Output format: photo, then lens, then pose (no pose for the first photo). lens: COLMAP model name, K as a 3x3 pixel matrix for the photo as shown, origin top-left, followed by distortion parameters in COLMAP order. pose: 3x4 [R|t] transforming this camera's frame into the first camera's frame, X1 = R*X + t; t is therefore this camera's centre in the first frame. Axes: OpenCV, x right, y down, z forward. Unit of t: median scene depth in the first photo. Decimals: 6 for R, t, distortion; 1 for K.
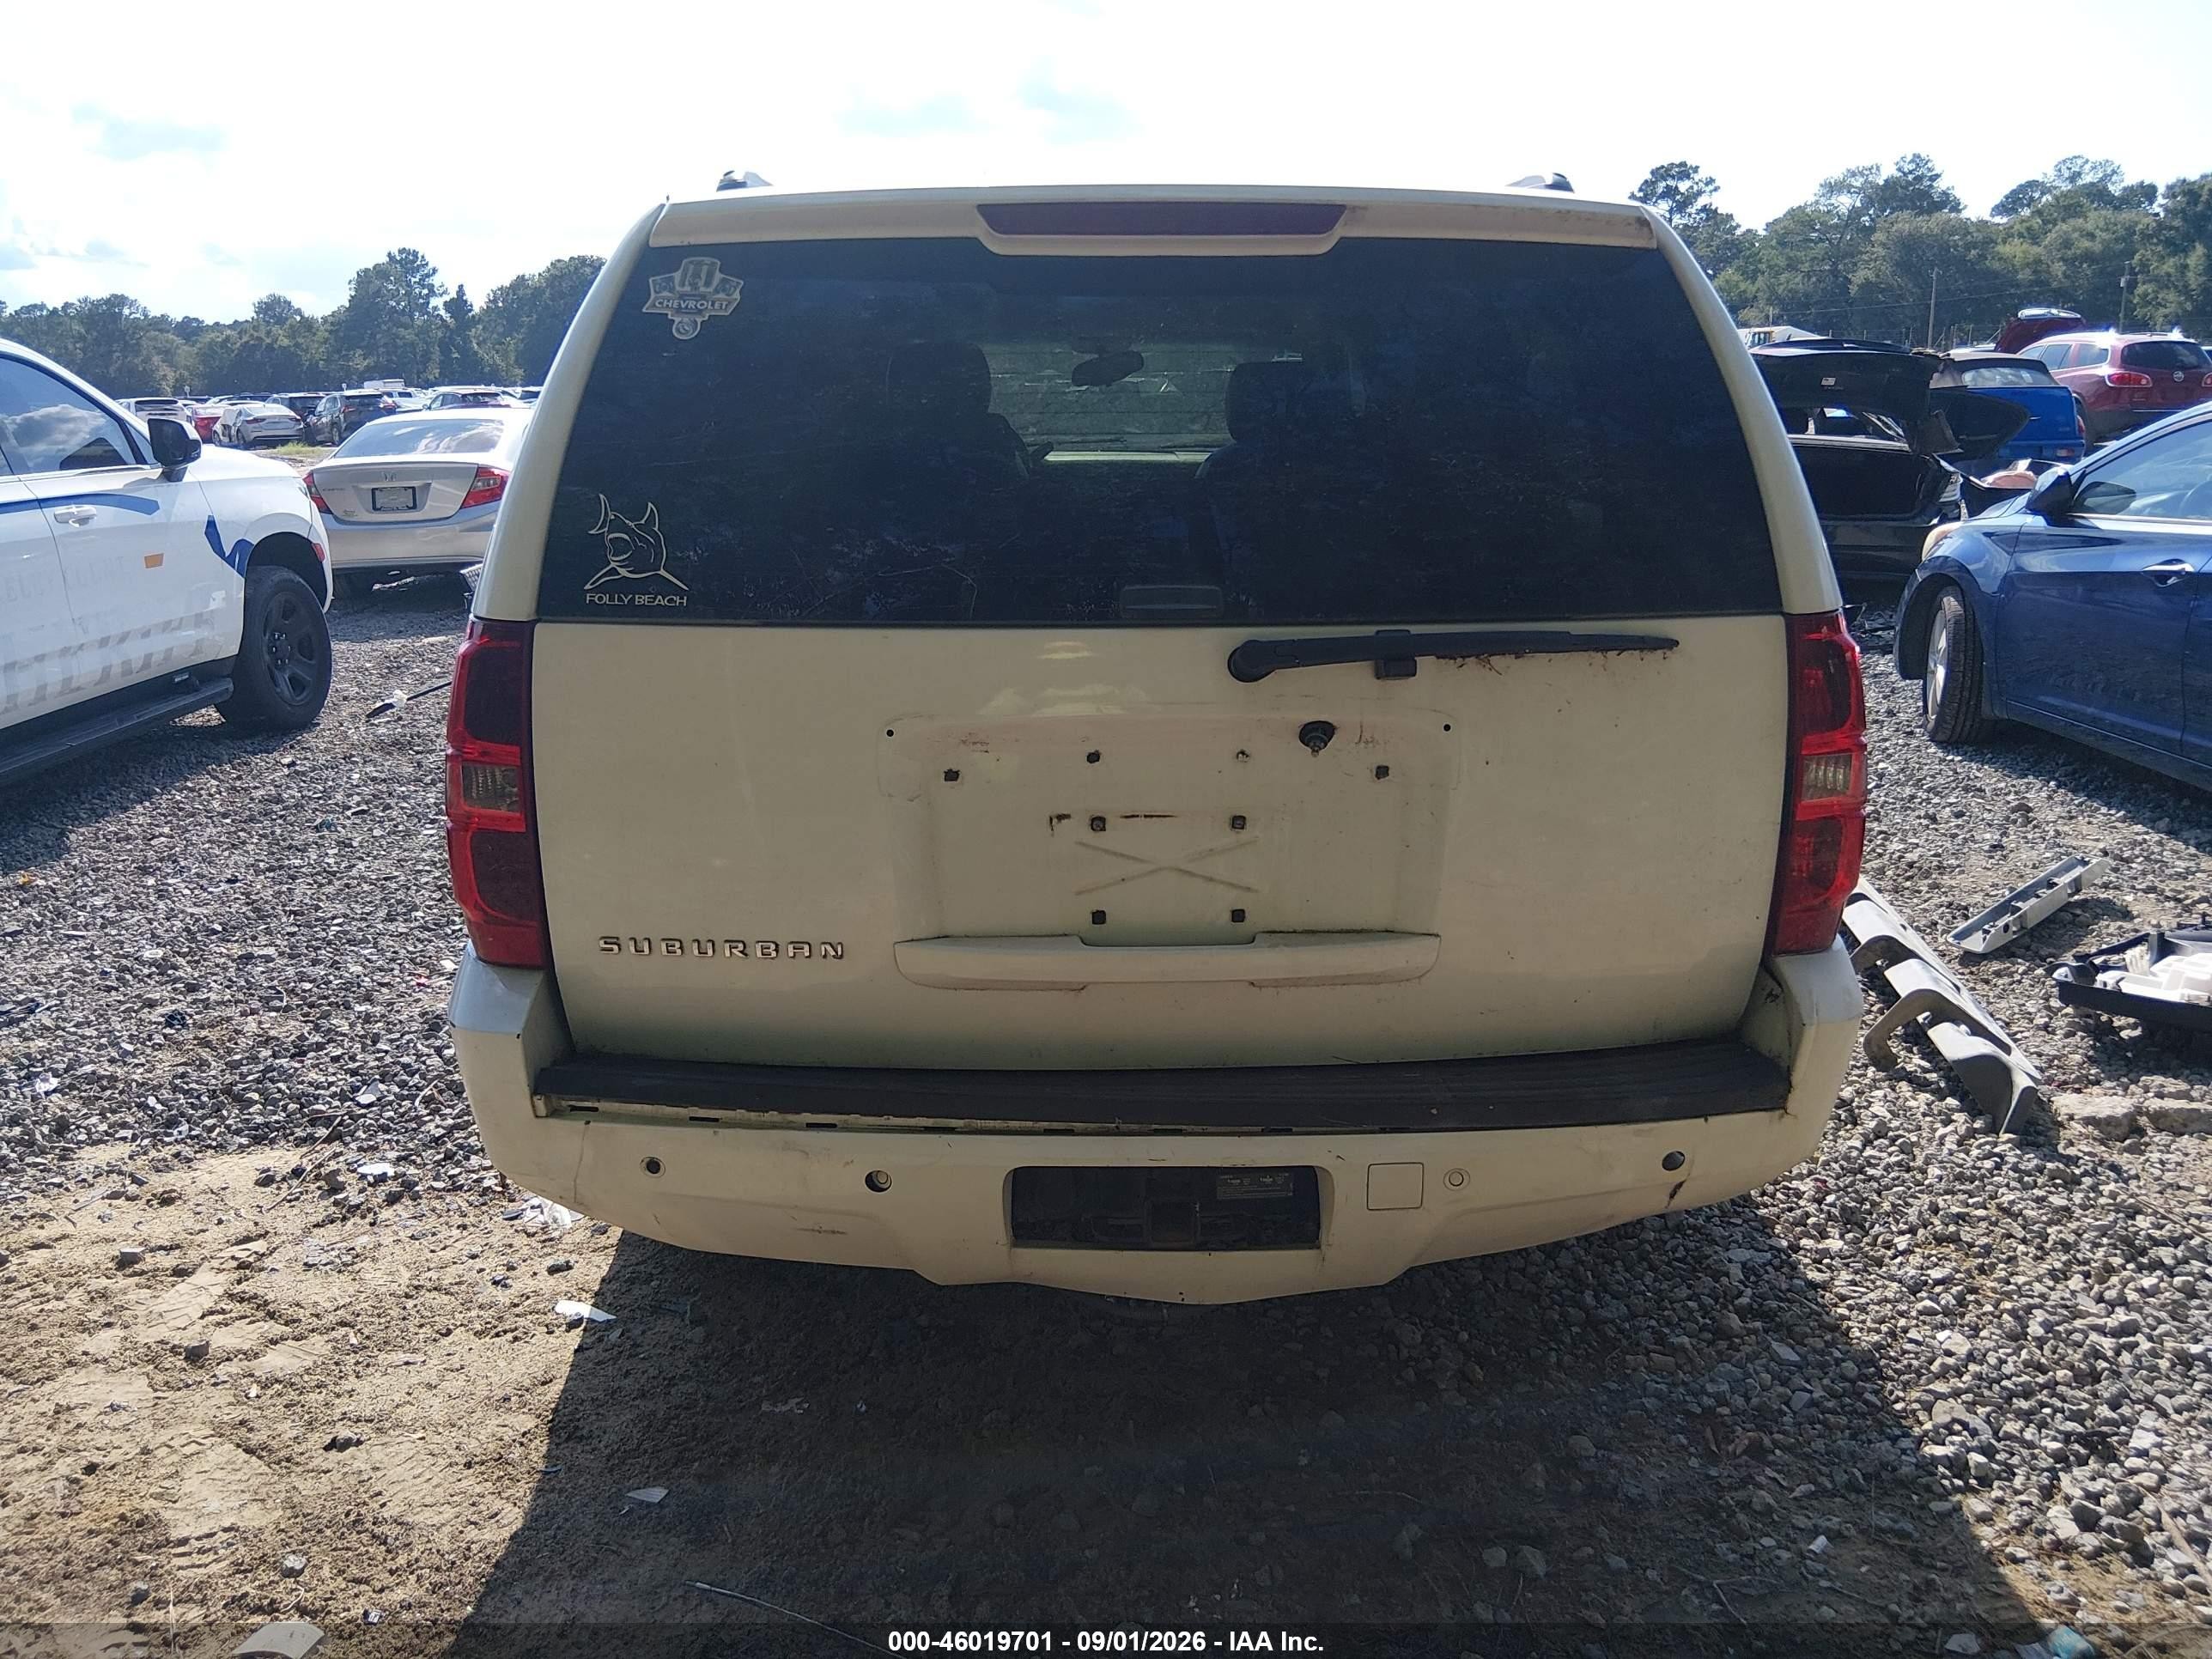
lens RADIAL K [[1676.1, 0, 1116.1], [0, 1676.1, 833.5], [0, 0, 1]] dist [0.106305, -0.190743]
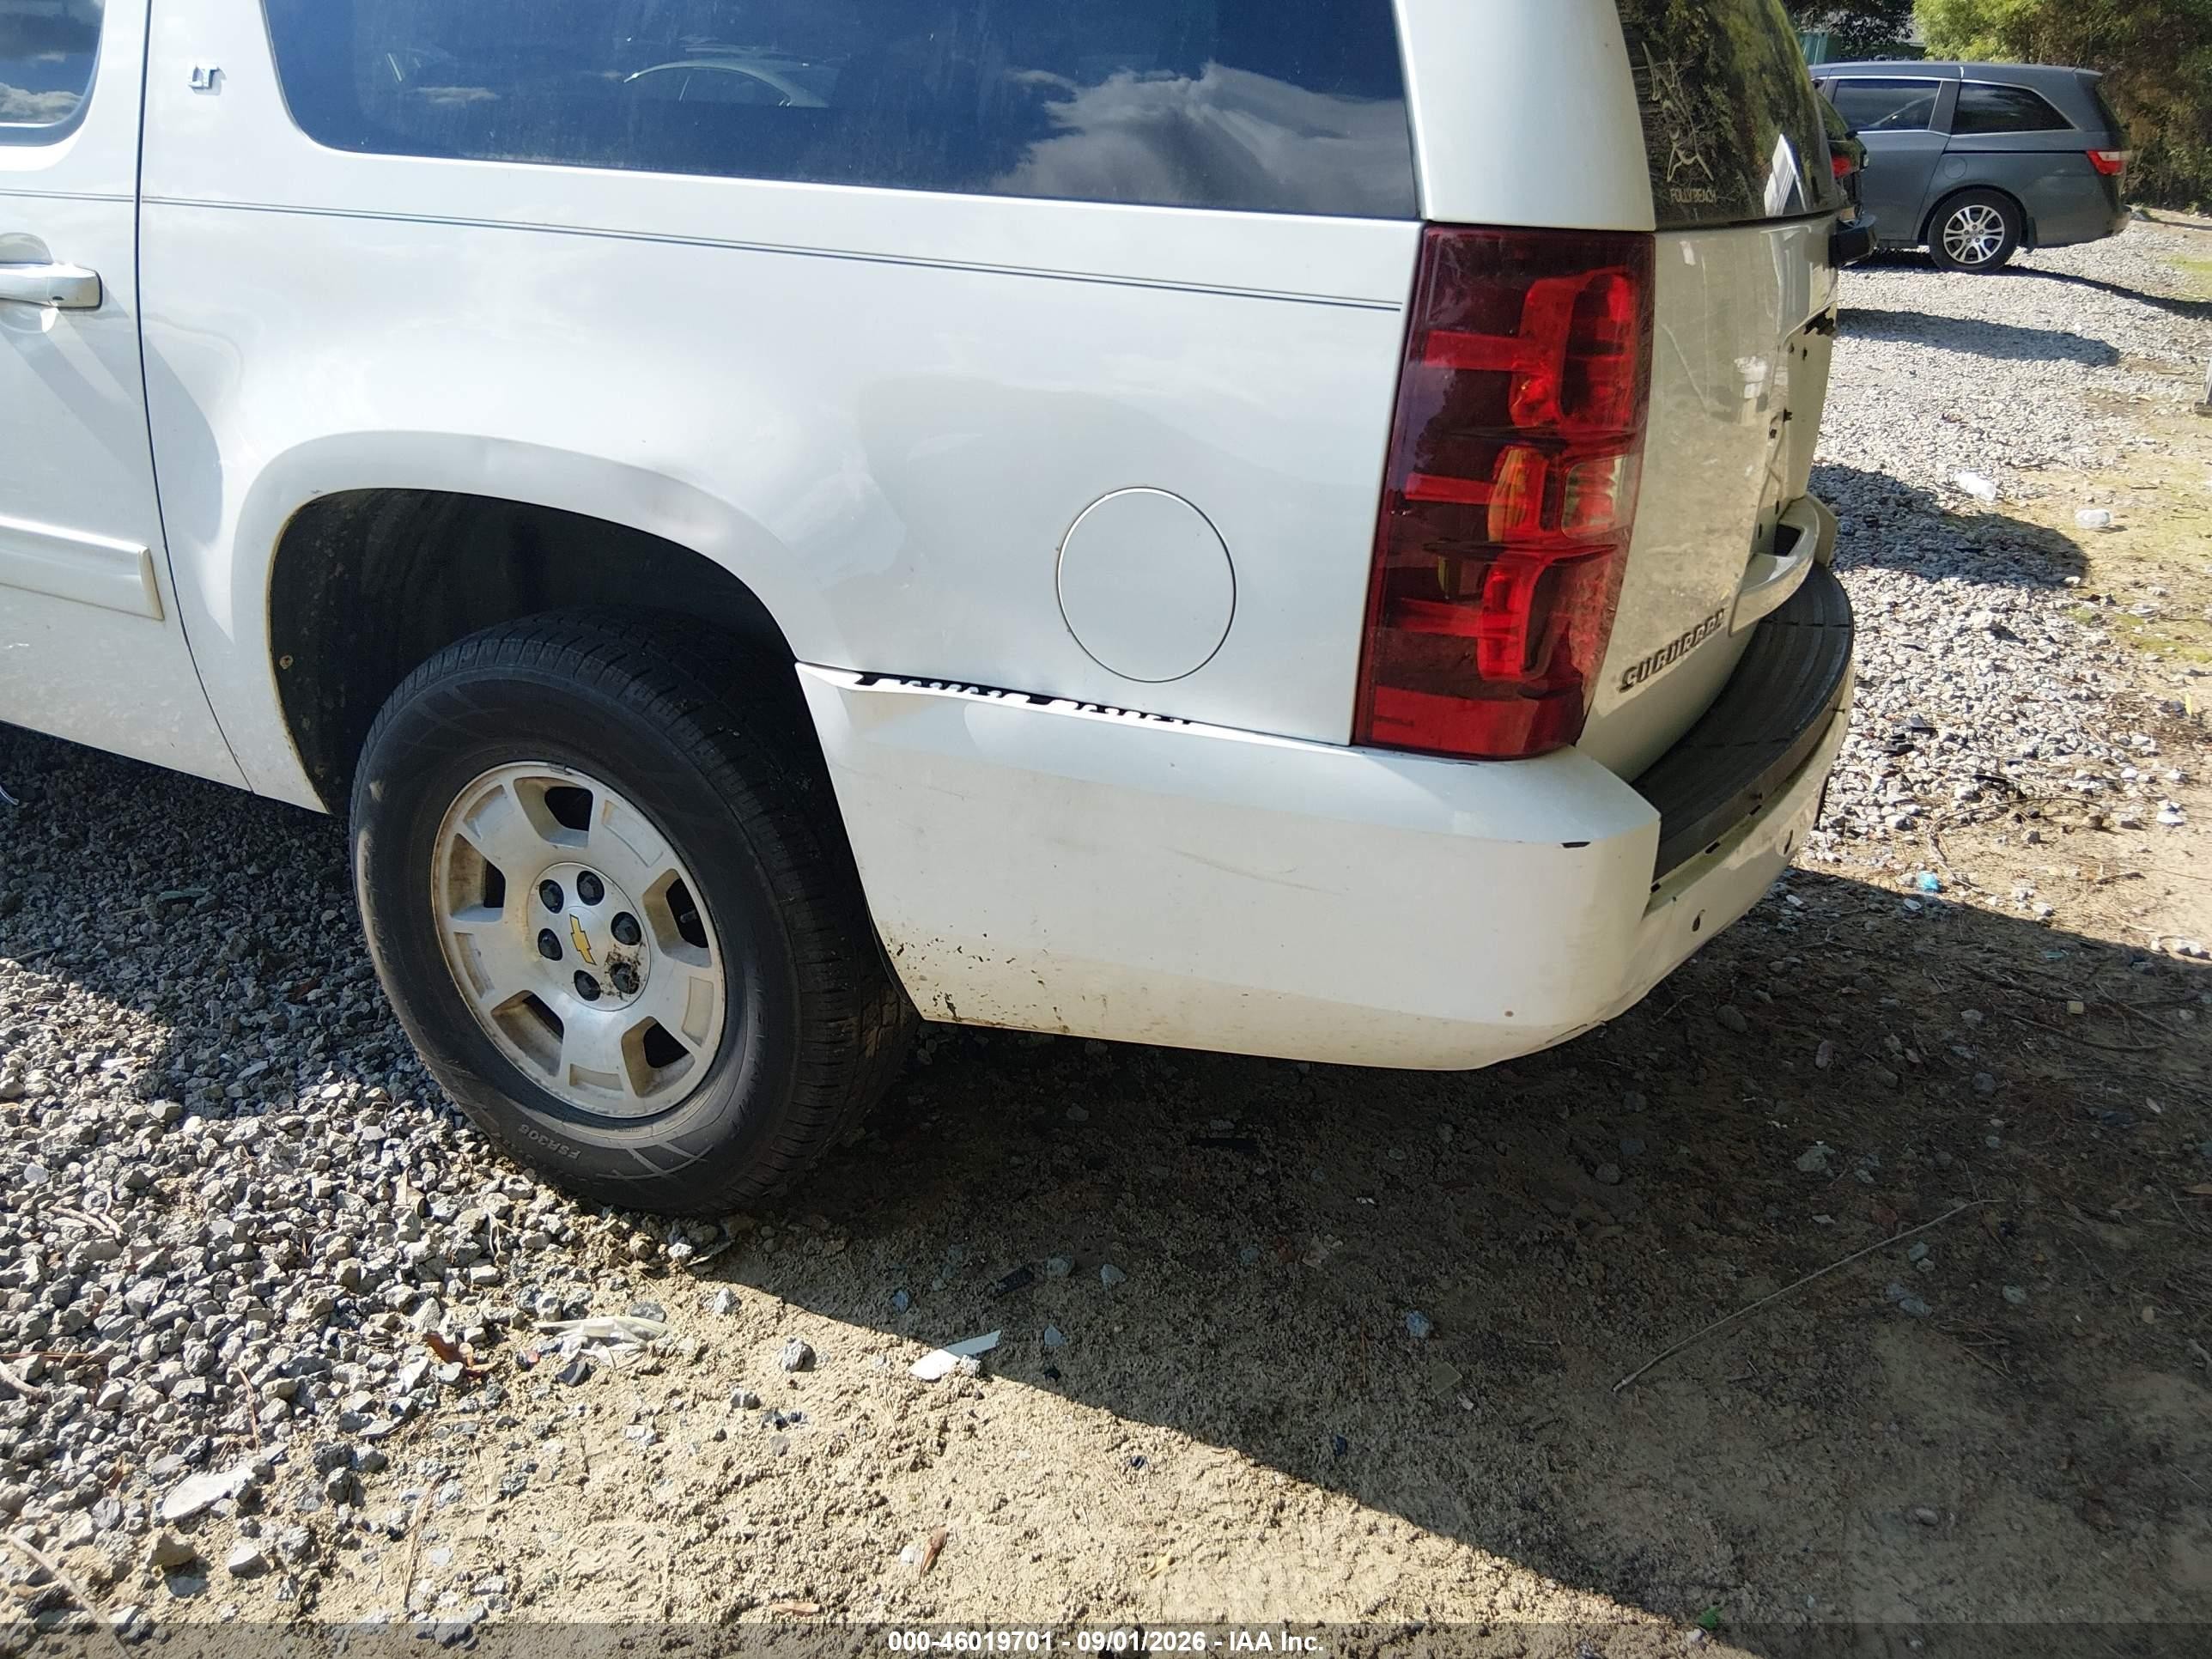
lens RADIAL K [[1689.9, 0, 1114.4], [0, 1689.9, 835.0], [0, 0, 1]] dist [0.101963, -0.194017]
pose [[0.482694, -0.318268, 0.815912, -1.078298], [0.187159, 0.947595, 0.258911, -0.113155], [-0.855557, 0.027731, 0.516965, 0.821576]]
